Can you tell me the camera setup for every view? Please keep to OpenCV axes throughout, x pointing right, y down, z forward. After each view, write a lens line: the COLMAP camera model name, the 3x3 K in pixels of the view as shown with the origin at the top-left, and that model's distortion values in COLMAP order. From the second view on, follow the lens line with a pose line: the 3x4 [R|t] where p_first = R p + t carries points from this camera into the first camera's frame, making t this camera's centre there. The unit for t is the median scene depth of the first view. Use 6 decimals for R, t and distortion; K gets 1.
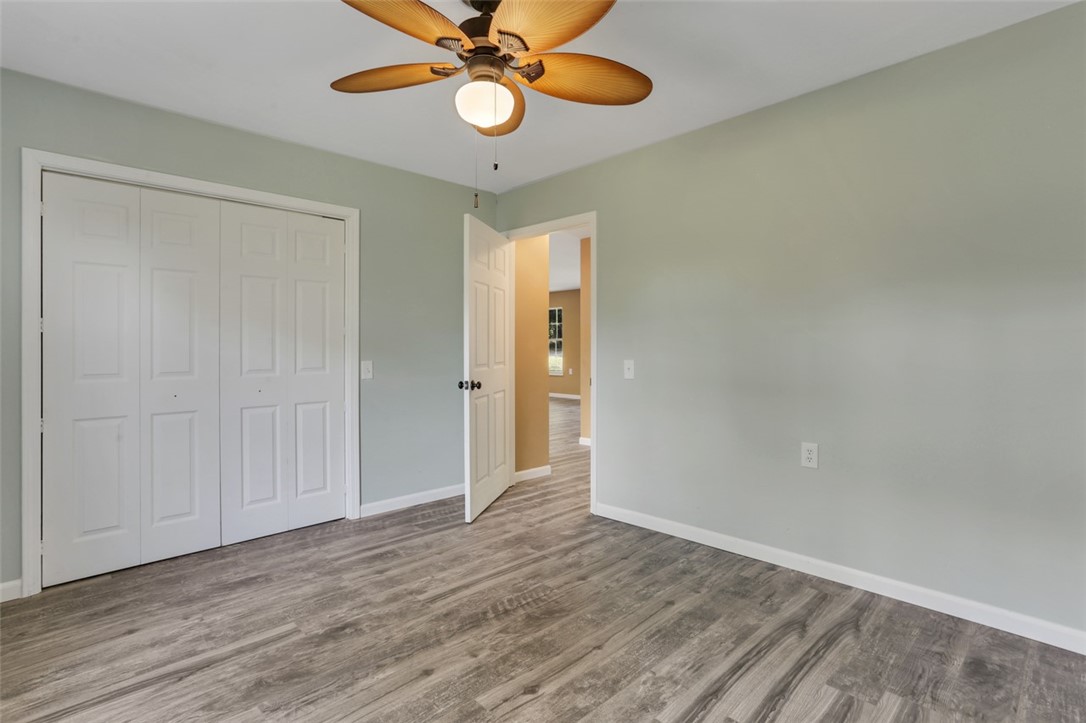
lens RADIAL K [[544.4, 0, 543.0], [0, 544.4, 361.5], [0, 0, 1]] dist [-0.051233, 0.031689]
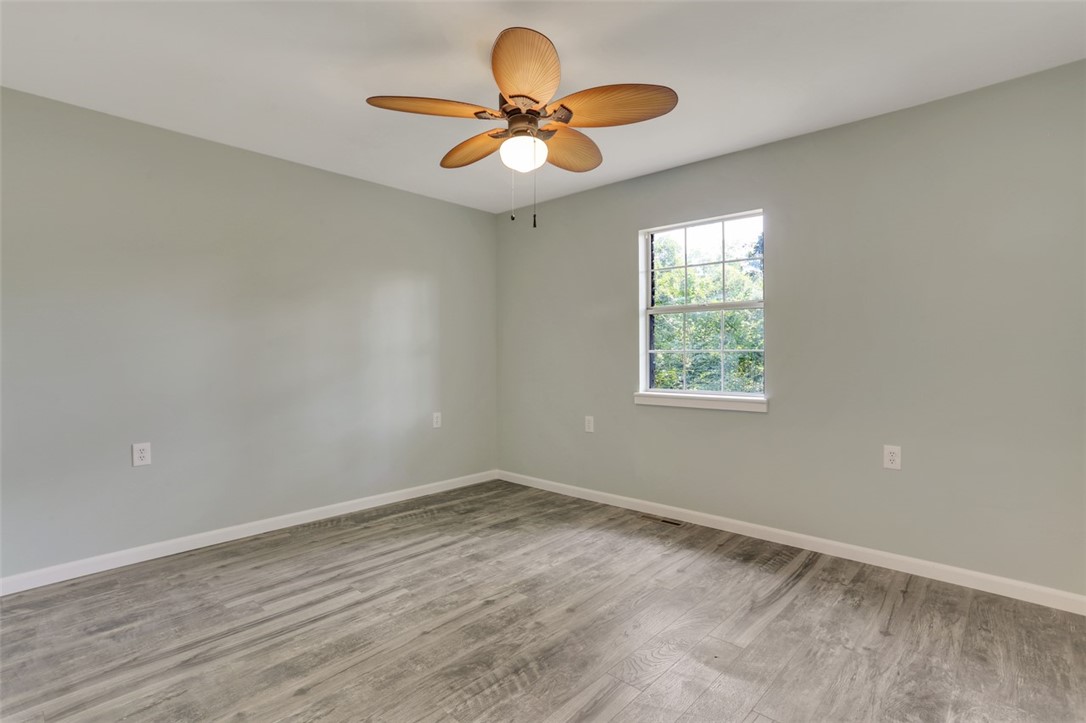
lens RADIAL K [[544.4, 0, 543.0], [0, 544.4, 361.5], [0, 0, 1]] dist [-0.051233, 0.031689]
pose [[-0.998222, 0.006352, -0.059260, -0.070104], [0.003958, 0.999175, 0.040415, -0.052255], [0.059468, 0.040109, -0.997424, 2.001735]]
